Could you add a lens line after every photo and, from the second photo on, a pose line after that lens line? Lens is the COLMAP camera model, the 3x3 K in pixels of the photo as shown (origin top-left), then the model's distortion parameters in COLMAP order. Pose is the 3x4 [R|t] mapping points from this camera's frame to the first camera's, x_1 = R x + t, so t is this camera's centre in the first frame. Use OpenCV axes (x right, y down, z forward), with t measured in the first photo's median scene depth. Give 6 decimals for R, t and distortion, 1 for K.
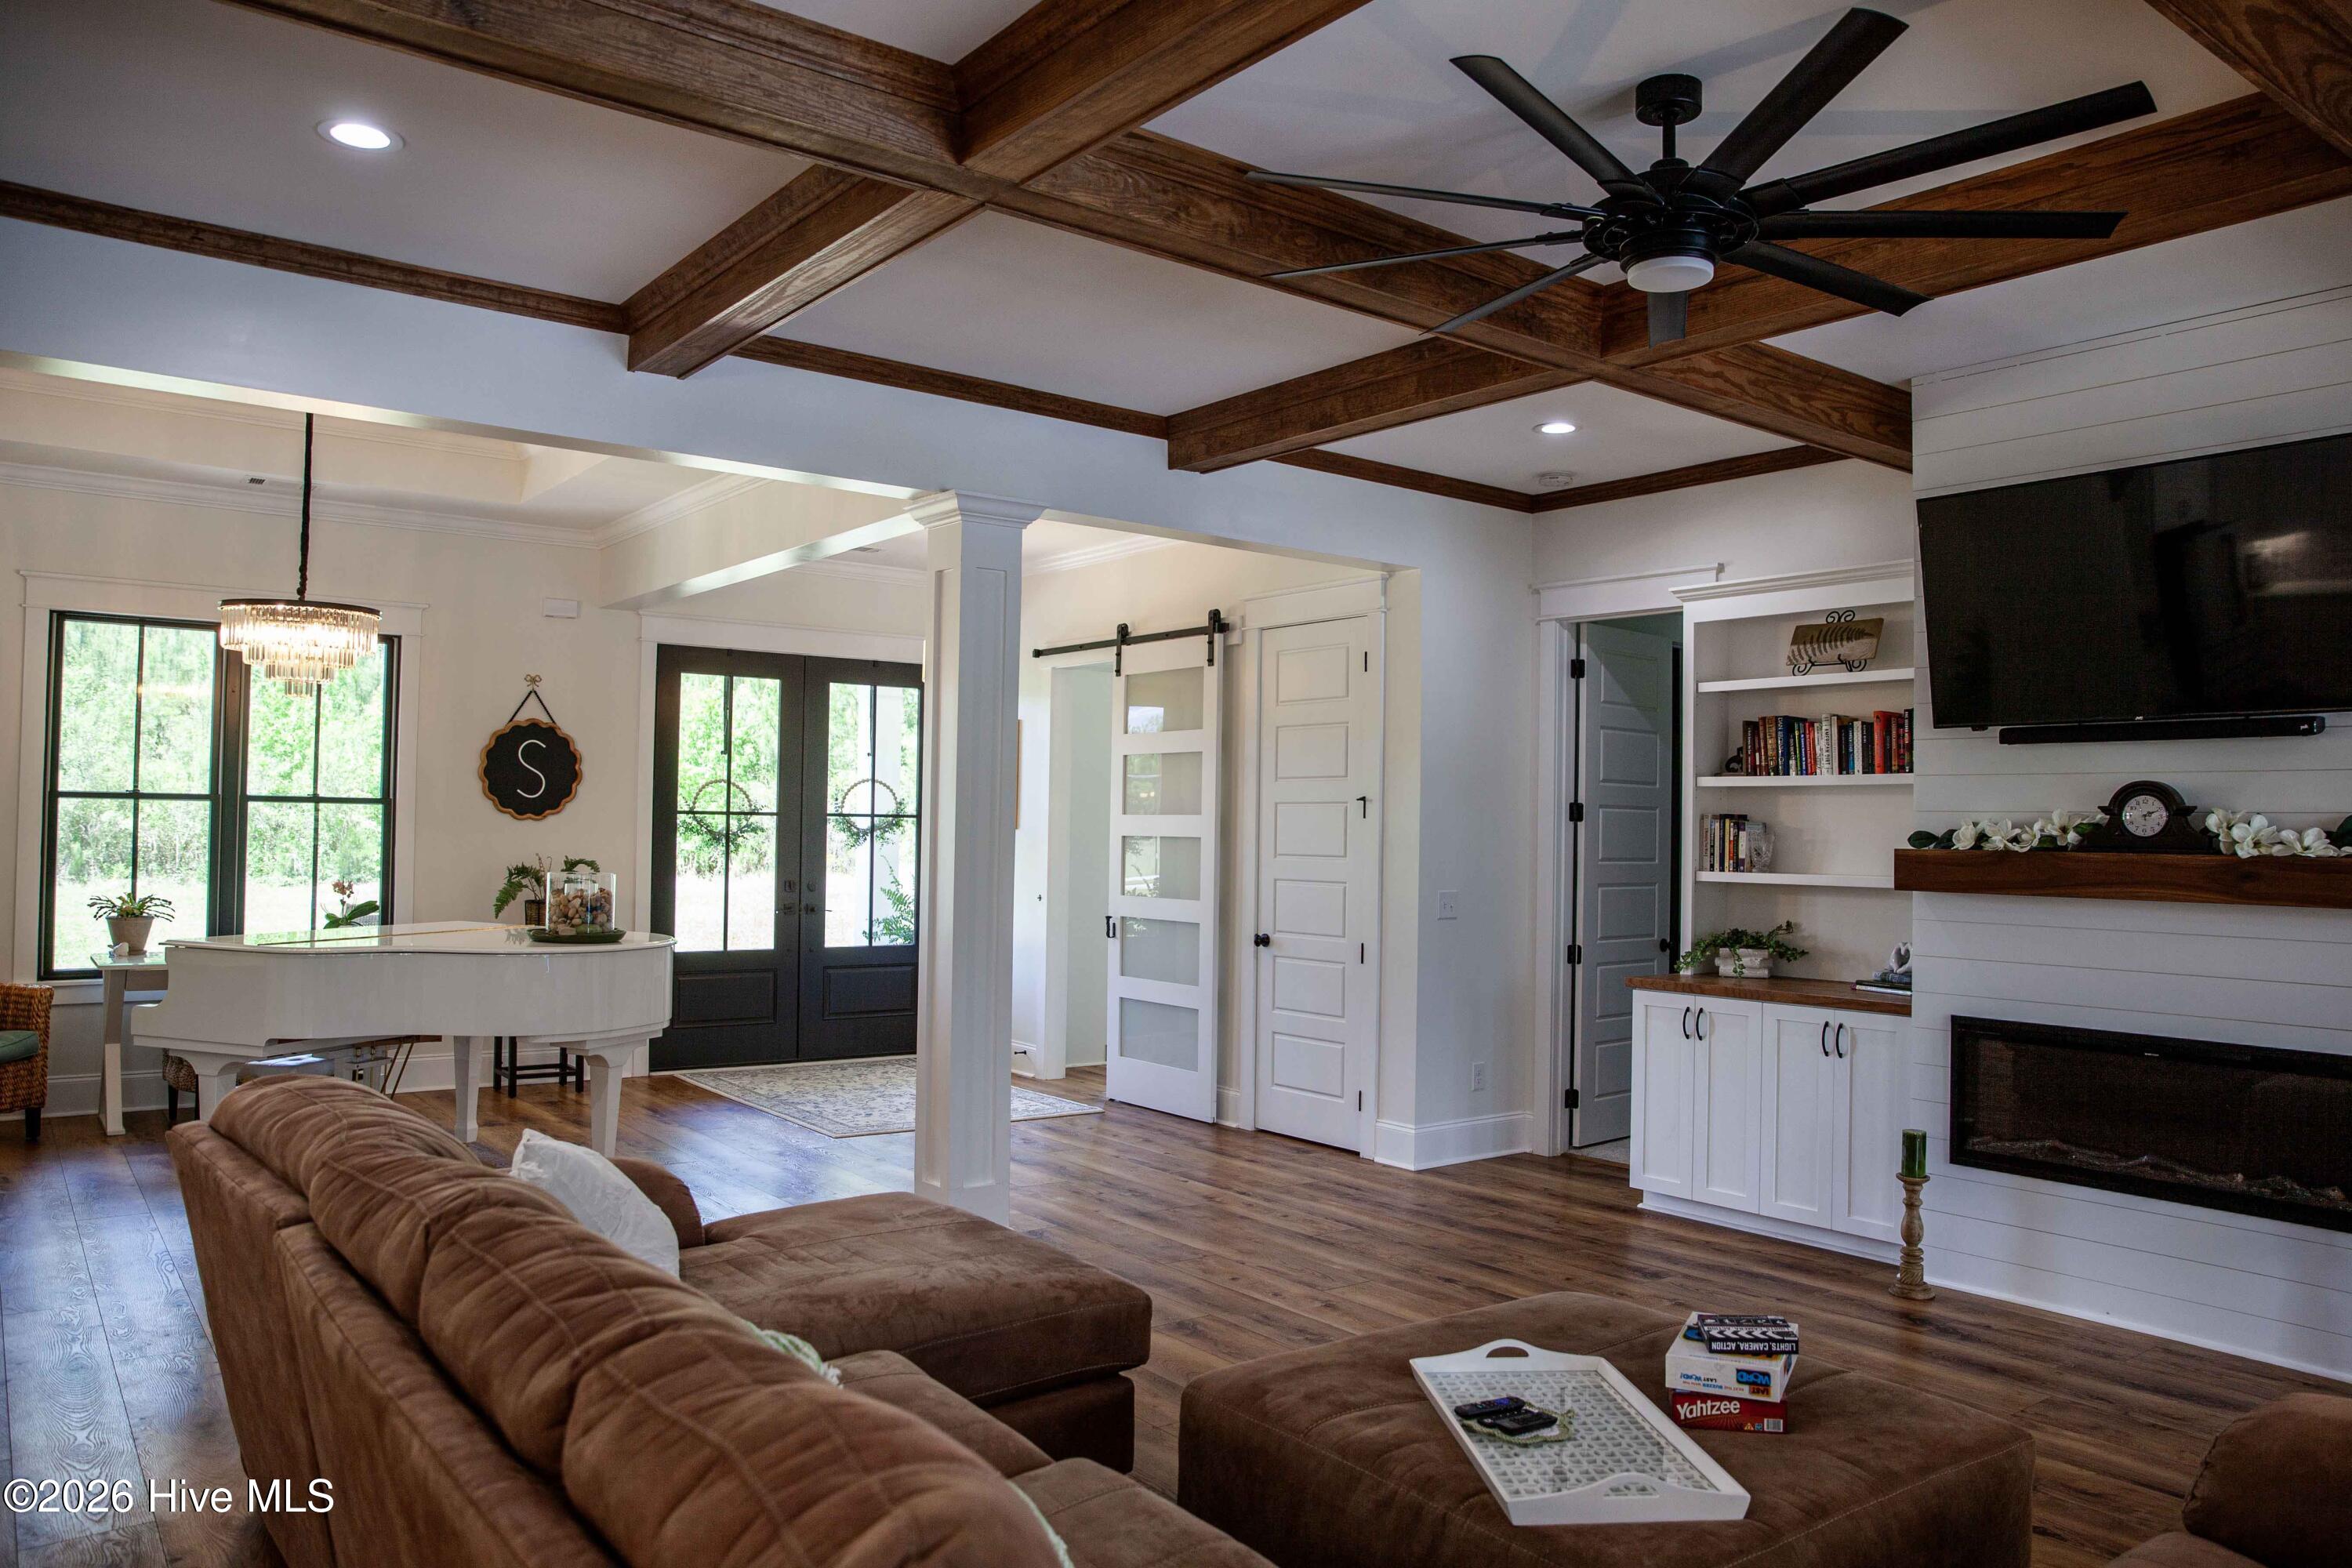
lens RADIAL K [[1660.2, 0, 1186.2], [0, 1660.2, 779.1], [0, 0, 1]] dist [-0.098978, 0.077278]
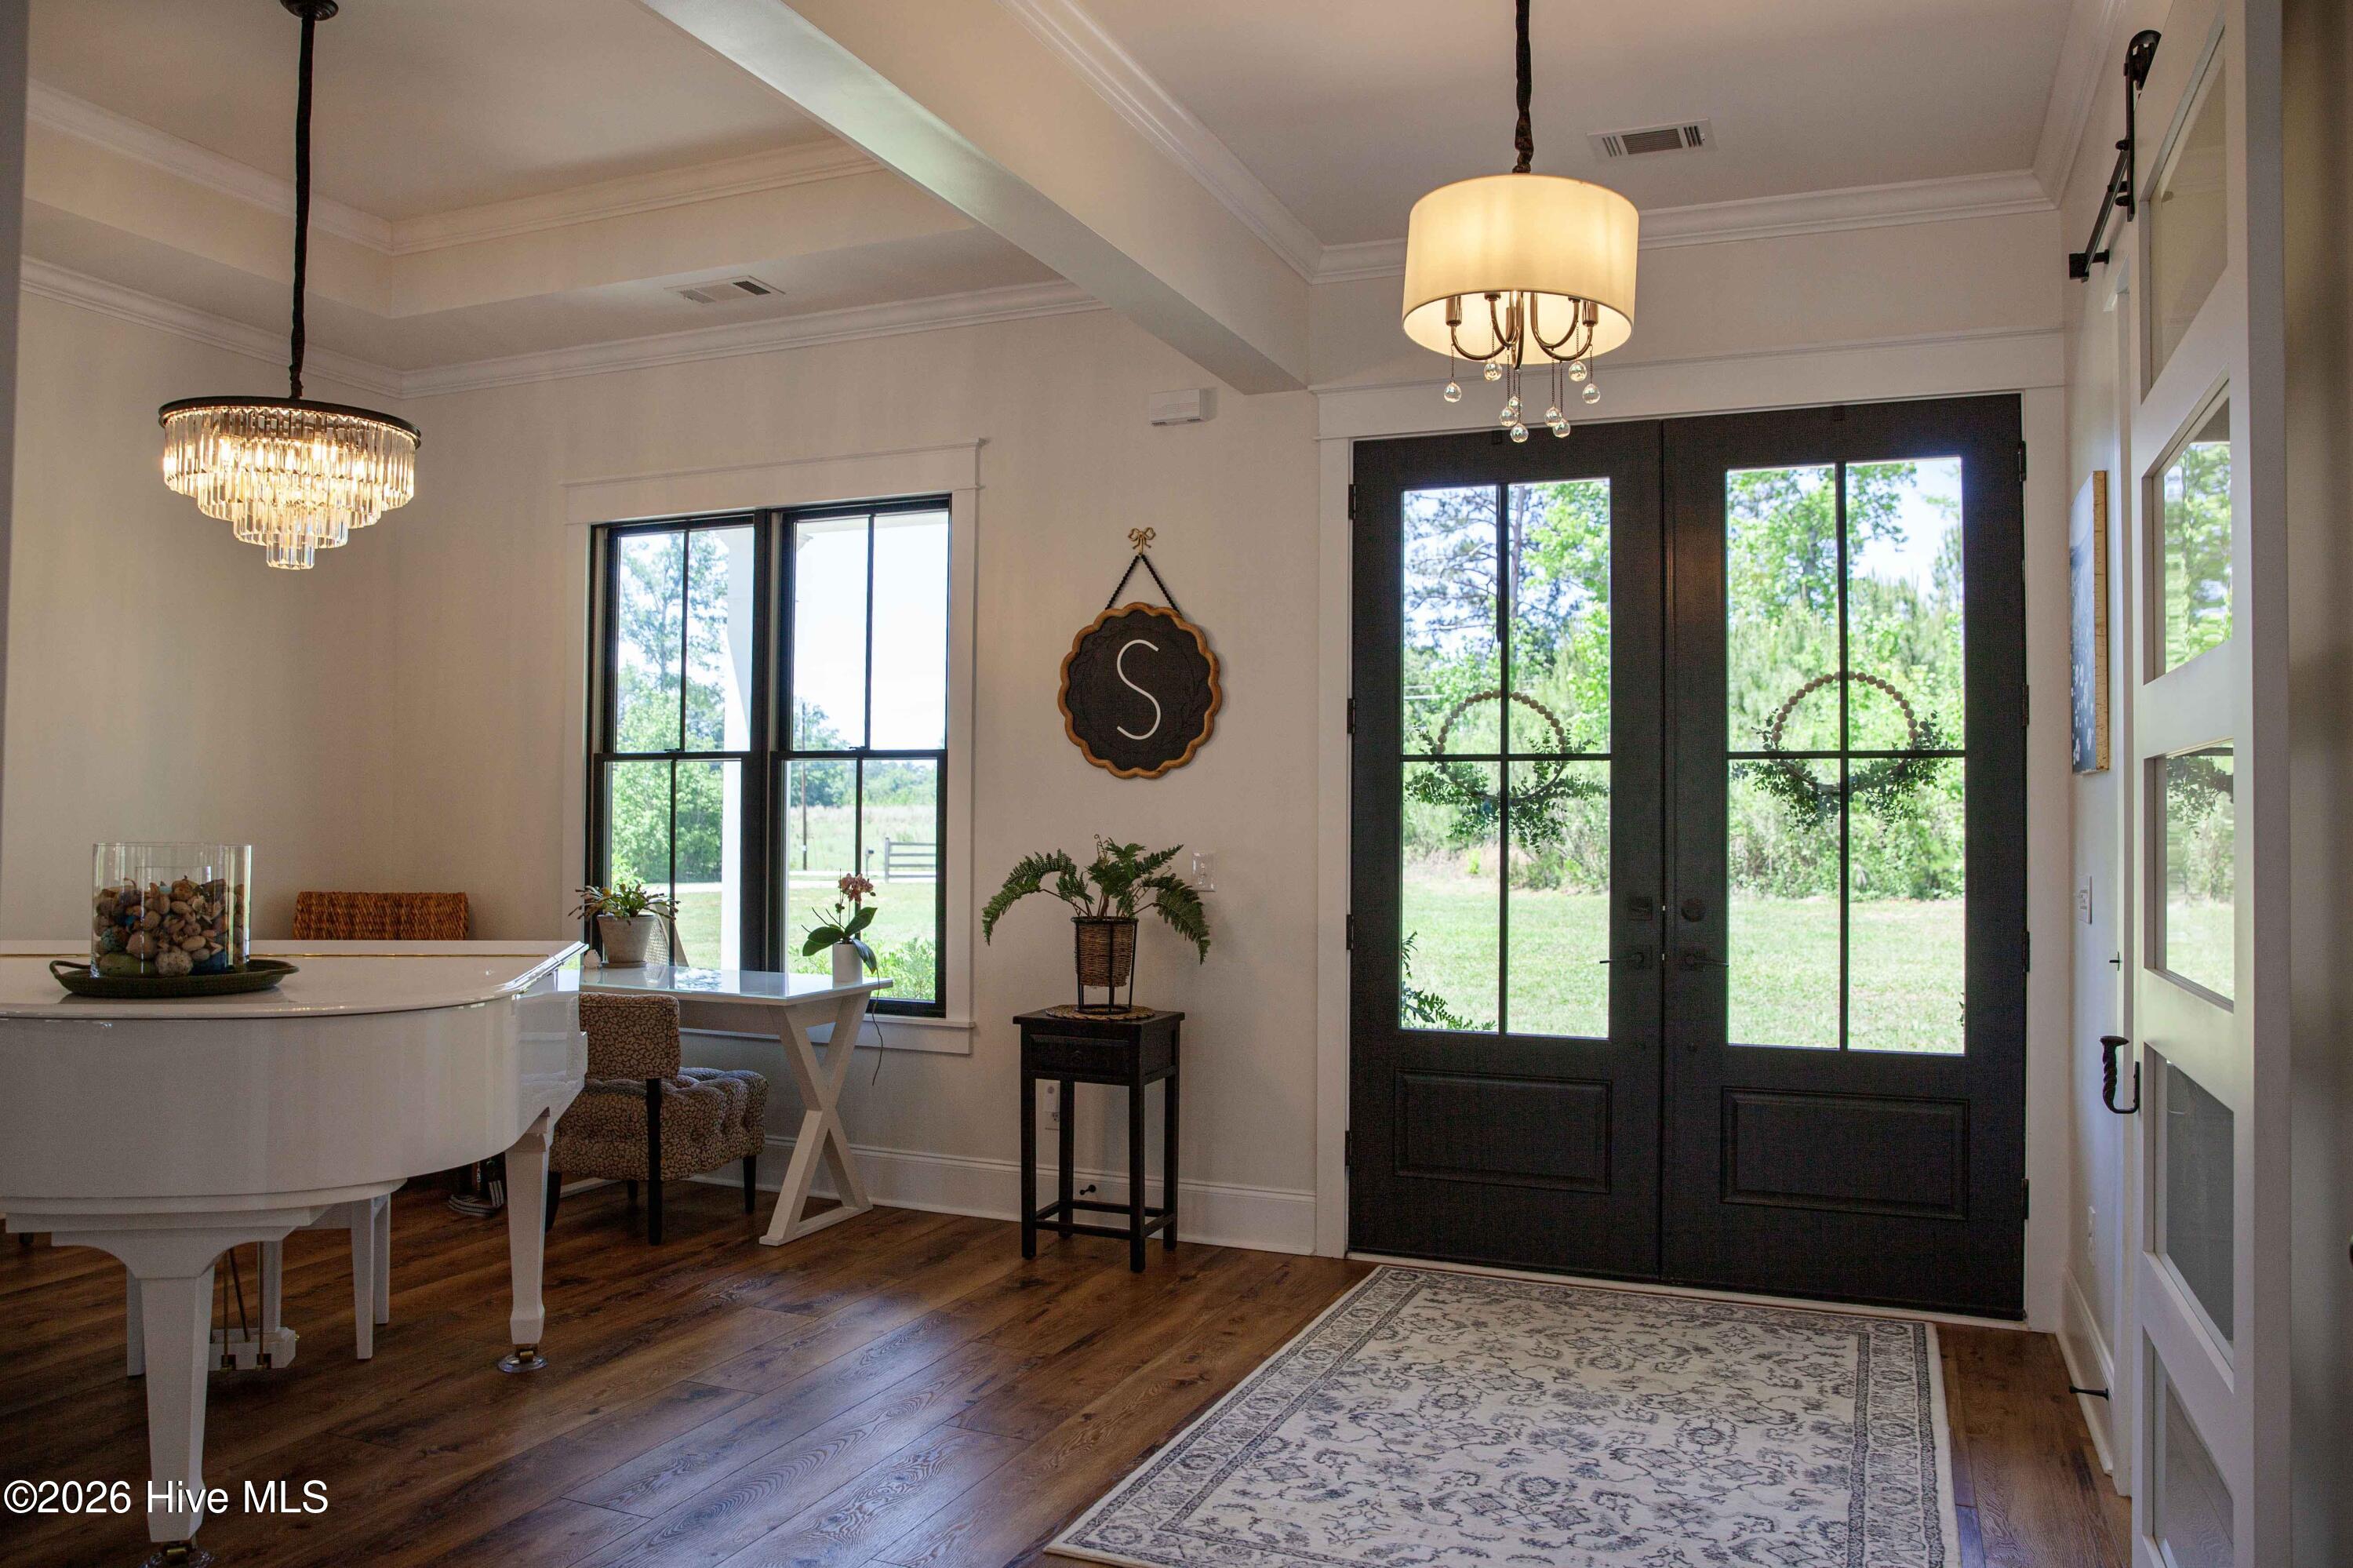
lens RADIAL K [[1661.0, 0, 1156.9], [0, 1661.0, 783.9], [0, 0, 1]] dist [-0.098978, 0.077278]
pose [[0.531286, -0.031784, -0.846596, 0.124094], [0.024942, 0.999450, -0.021871, 0.052005], [0.846825, -0.009496, 0.531786, 0.910293]]
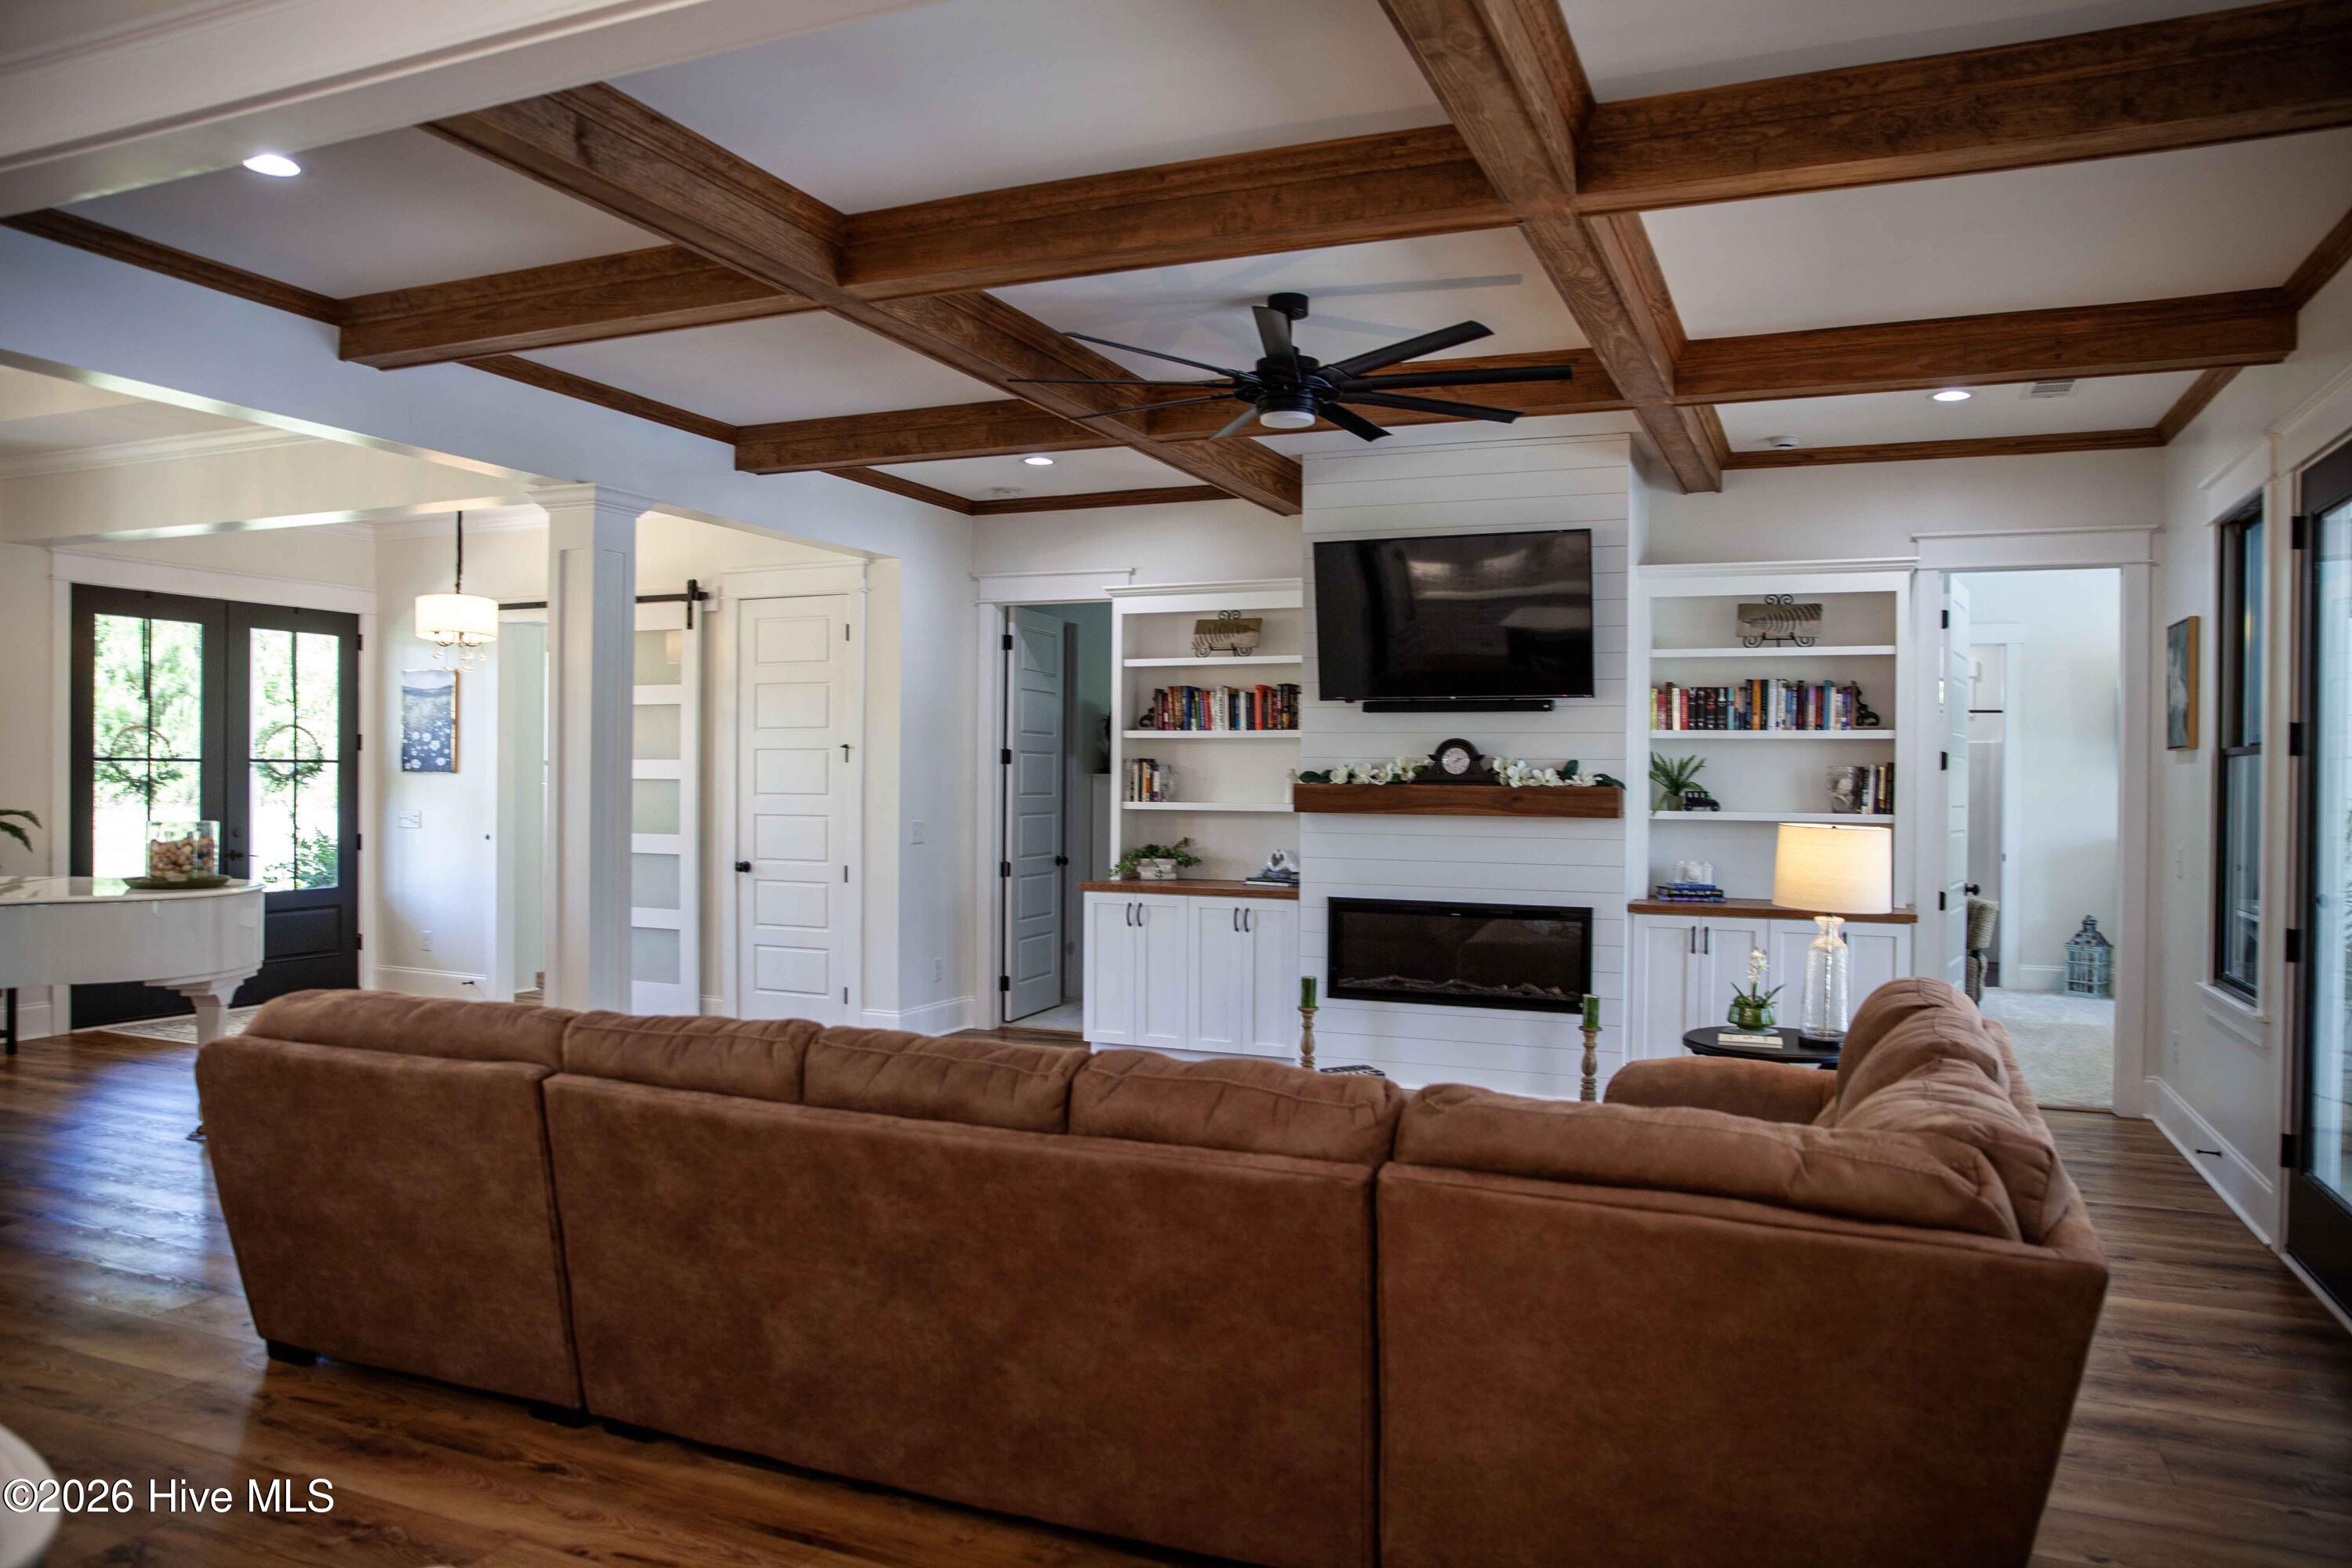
lens RADIAL K [[1660.2, 0, 1149.8], [0, 1660.2, 772.7], [0, 0, 1]] dist [-0.098978, 0.077278]
pose [[0.873239, -0.008387, 0.487220, -0.321236], [-0.008627, 0.999429, 0.032666, -0.011267], [-0.487216, -0.032728, 0.872668, -0.178149]]
